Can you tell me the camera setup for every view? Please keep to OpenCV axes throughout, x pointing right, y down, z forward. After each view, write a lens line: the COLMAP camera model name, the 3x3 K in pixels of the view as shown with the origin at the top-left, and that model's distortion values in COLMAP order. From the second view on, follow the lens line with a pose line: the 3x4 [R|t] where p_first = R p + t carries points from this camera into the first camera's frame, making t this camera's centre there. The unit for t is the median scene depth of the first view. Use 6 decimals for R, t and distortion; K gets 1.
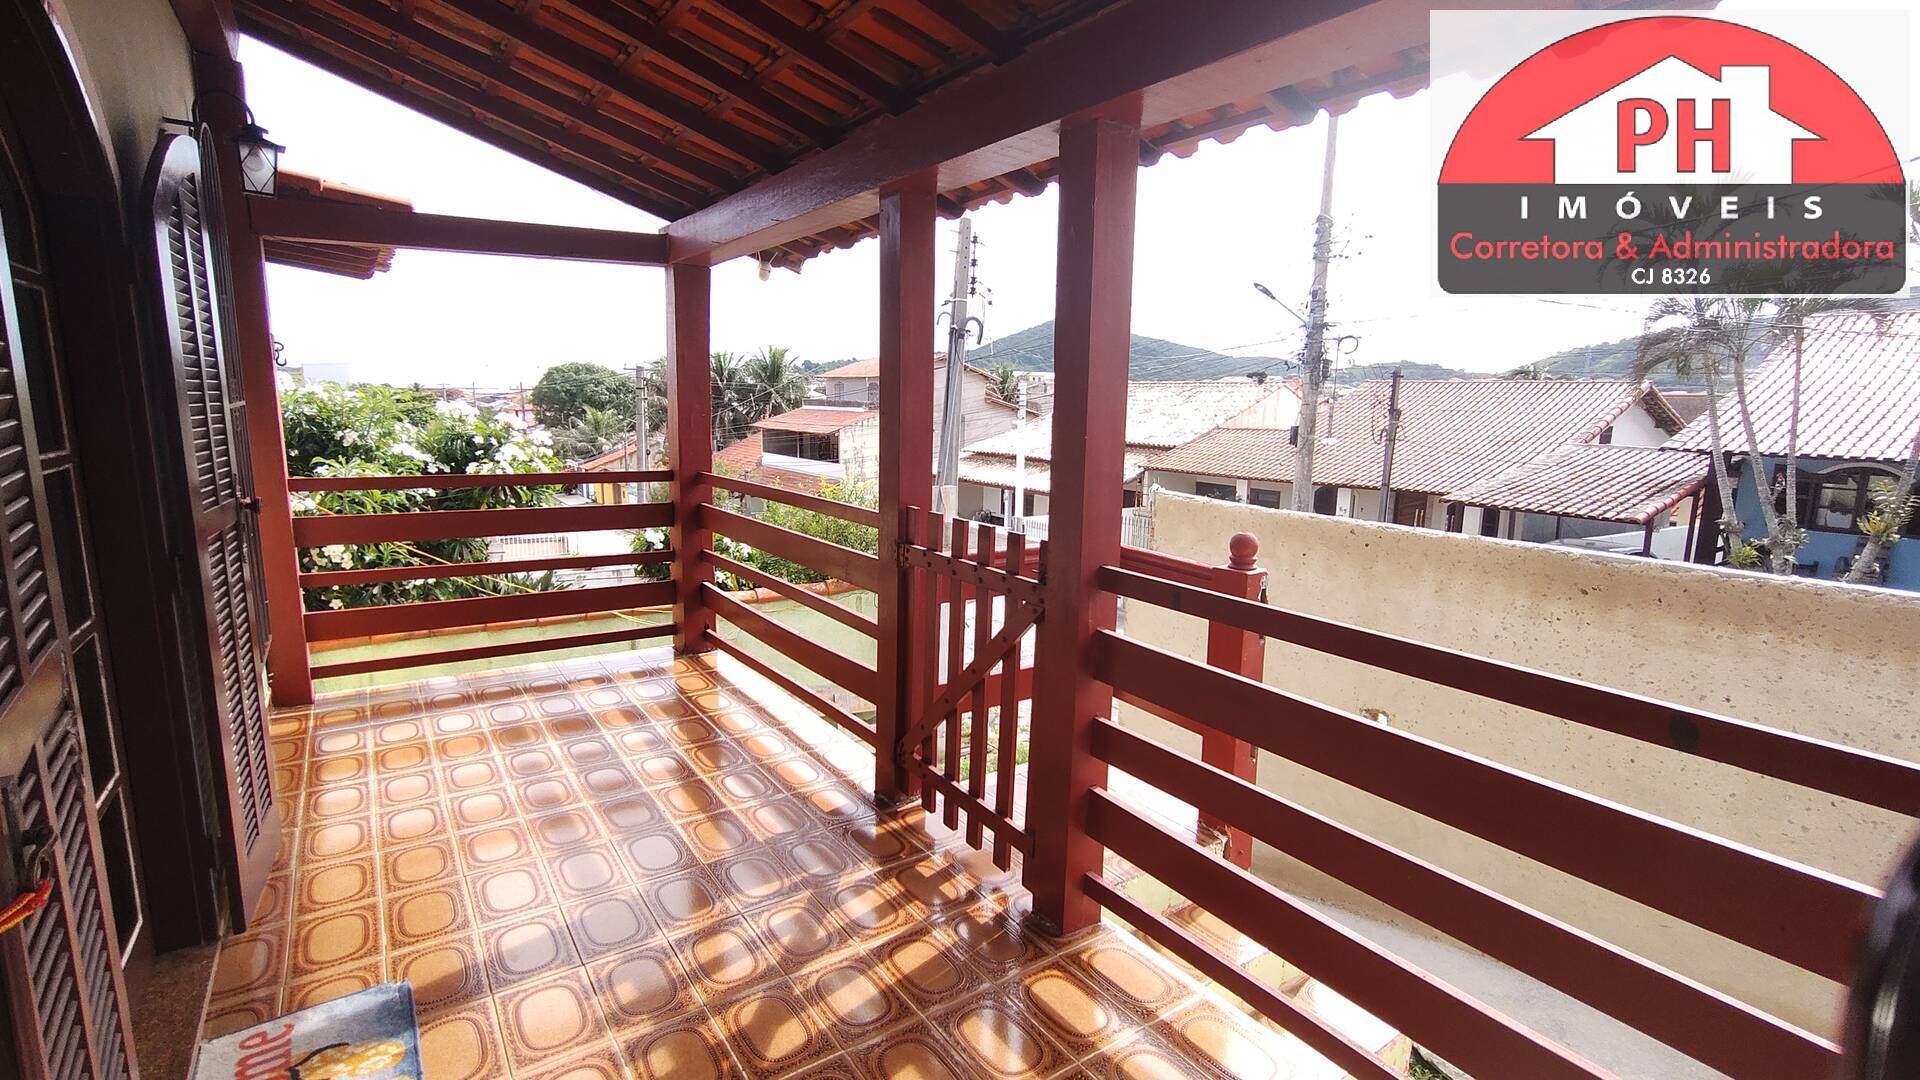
lens RADIAL K [[883.5, 0, 958.1], [0, 883.5, 541.2], [0, 0, 1]] dist [-0.002700, 0.002144]
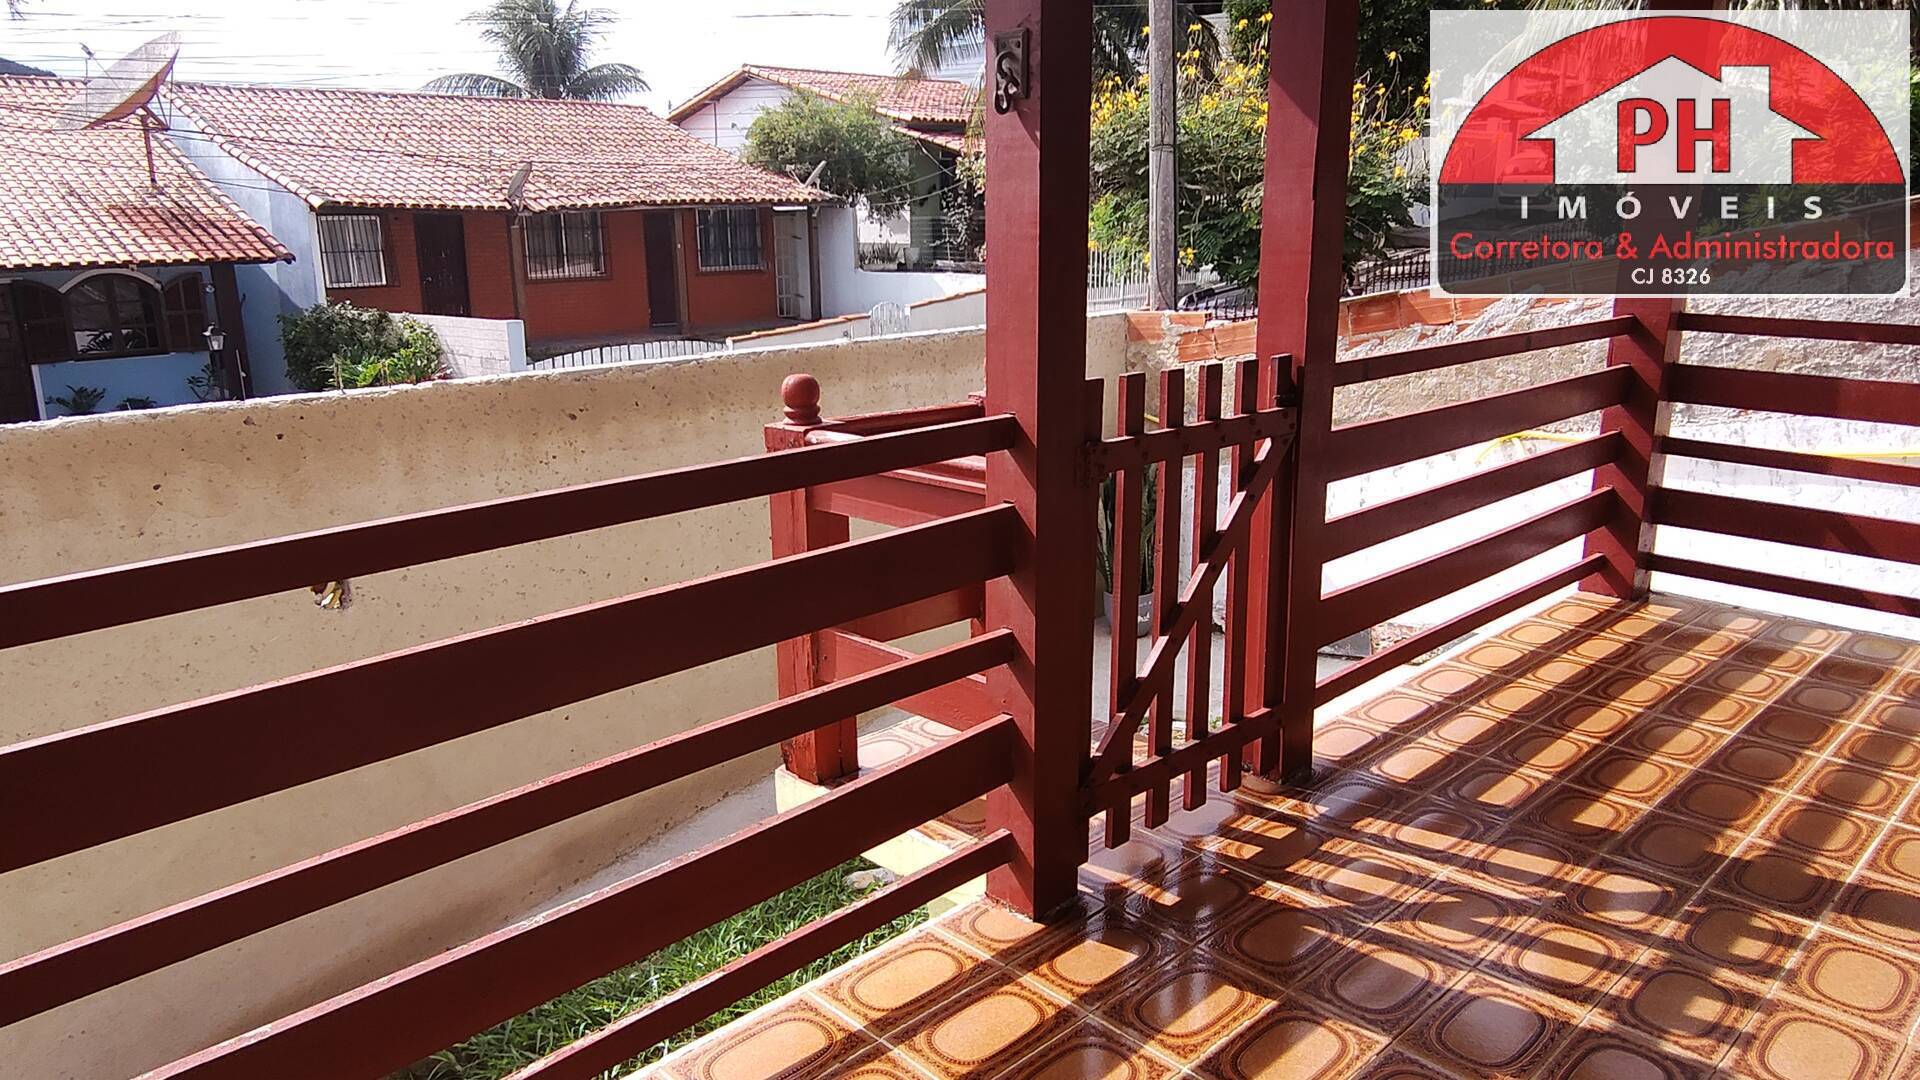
lens RADIAL K [[1320.2, 0, 960.1], [0, 1320.2, 543.1], [0, 0, 1]] dist [0.004359, 0.000488]
pose [[-0.174943, -0.261179, 0.949305, -1.108497], [0.164861, 0.942791, 0.289768, -0.250603], [-0.970678, 0.207197, -0.121877, 1.518817]]
